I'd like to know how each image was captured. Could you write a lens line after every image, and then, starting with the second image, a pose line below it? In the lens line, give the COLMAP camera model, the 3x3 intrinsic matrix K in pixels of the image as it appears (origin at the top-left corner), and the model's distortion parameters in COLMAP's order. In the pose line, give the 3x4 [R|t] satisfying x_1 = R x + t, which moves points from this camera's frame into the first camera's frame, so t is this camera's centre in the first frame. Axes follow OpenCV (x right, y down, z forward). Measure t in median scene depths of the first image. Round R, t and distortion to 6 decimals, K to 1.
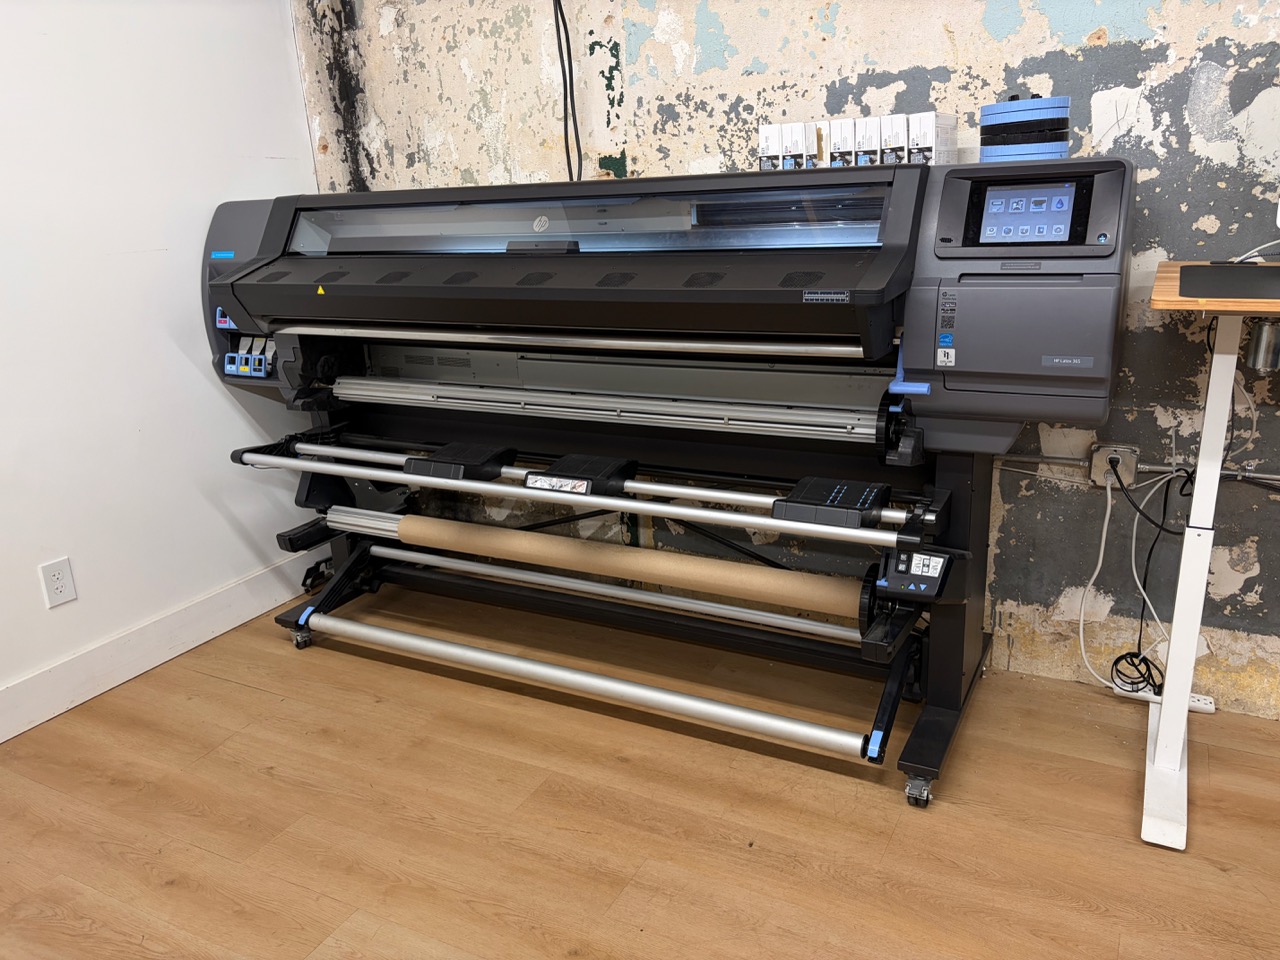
lens RADIAL K [[961.7, 0, 641.1], [0, 961.7, 483.9], [0, 0, 1]] dist [0.040751, -0.041836]
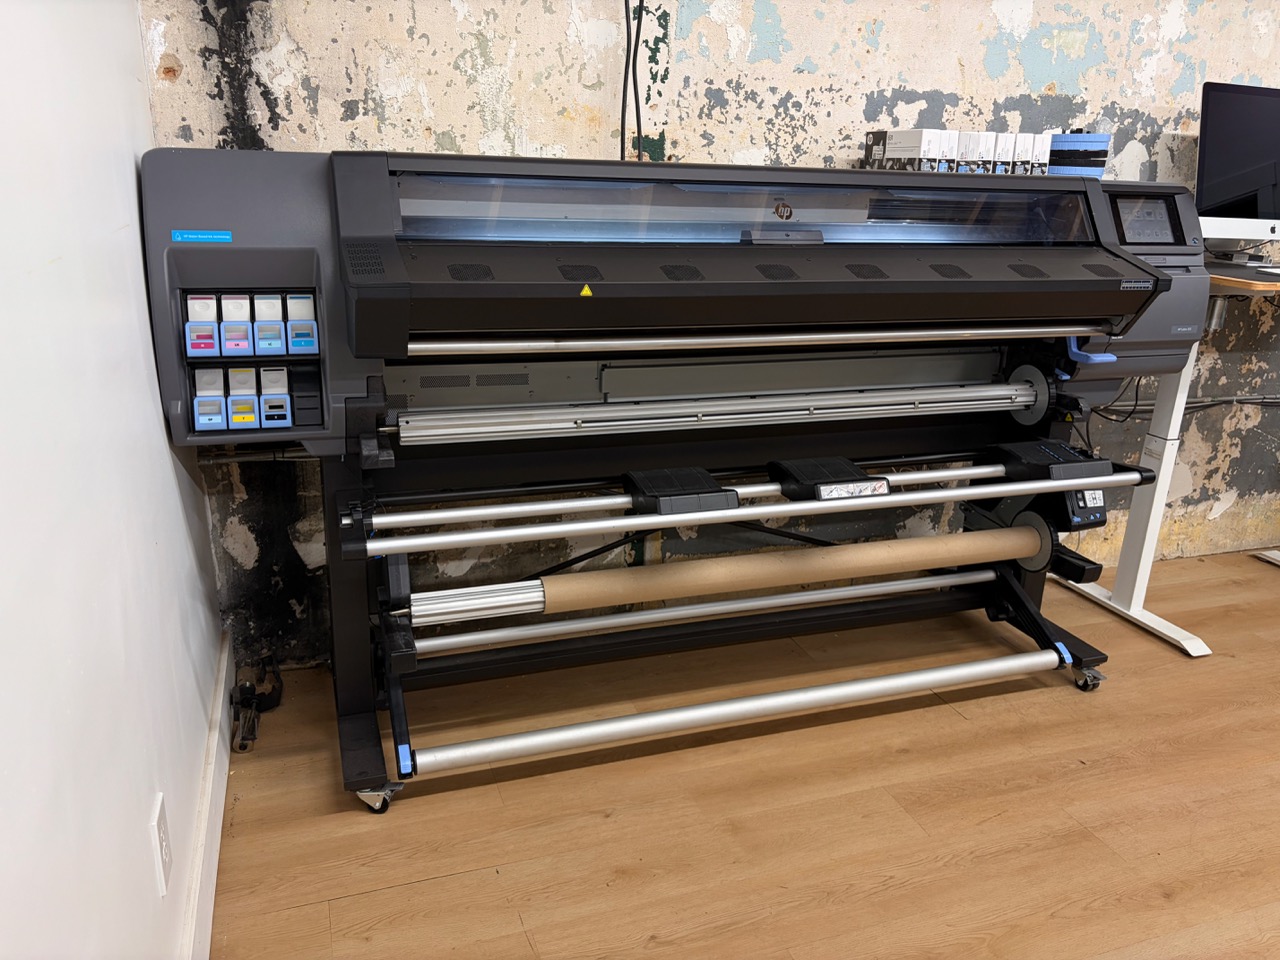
lens RADIAL K [[966.8, 0, 640.0], [0, 966.8, 480.0], [0, 0, 1]] dist [0.024772, 0.005926]
pose [[0.674441, -0.158728, 0.721065, -0.777102], [0.157011, 0.985113, 0.069994, -0.092728], [-0.721441, 0.066008, 0.689323, 0.423403]]
